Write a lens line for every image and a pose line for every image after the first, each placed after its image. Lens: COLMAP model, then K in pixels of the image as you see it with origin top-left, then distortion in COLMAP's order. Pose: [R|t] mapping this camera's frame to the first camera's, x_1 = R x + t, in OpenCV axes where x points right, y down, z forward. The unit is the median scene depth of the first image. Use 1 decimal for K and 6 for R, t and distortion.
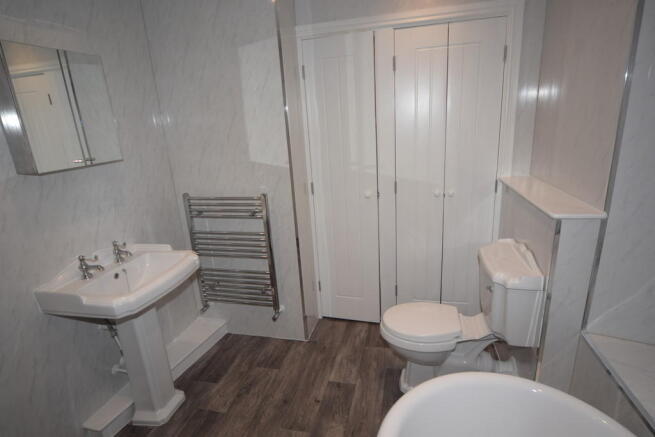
lens RADIAL K [[350.3, 0, 327.5], [0, 350.3, 218.5], [0, 0, 1]] dist [-0.000971, -0.000157]
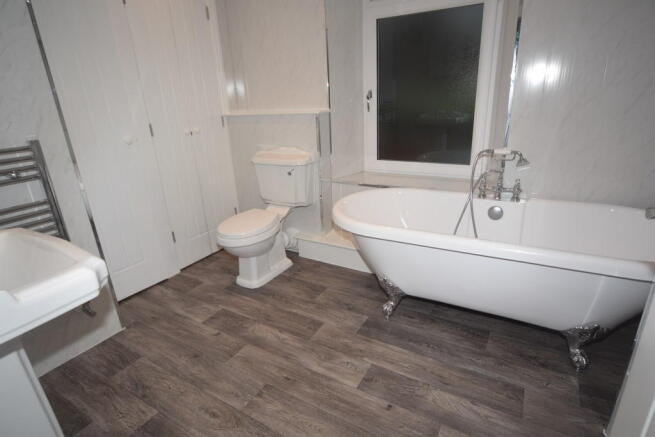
lens RADIAL K [[350.3, 0, 327.5], [0, 350.3, 218.5], [0, 0, 1]] dist [-0.000971, -0.000157]
pose [[0.301363, -0.279385, 0.911660, -0.671644], [0.289939, 0.937687, 0.191517, 0.106447], [-0.908359, 0.206610, 0.363589, 0.265477]]
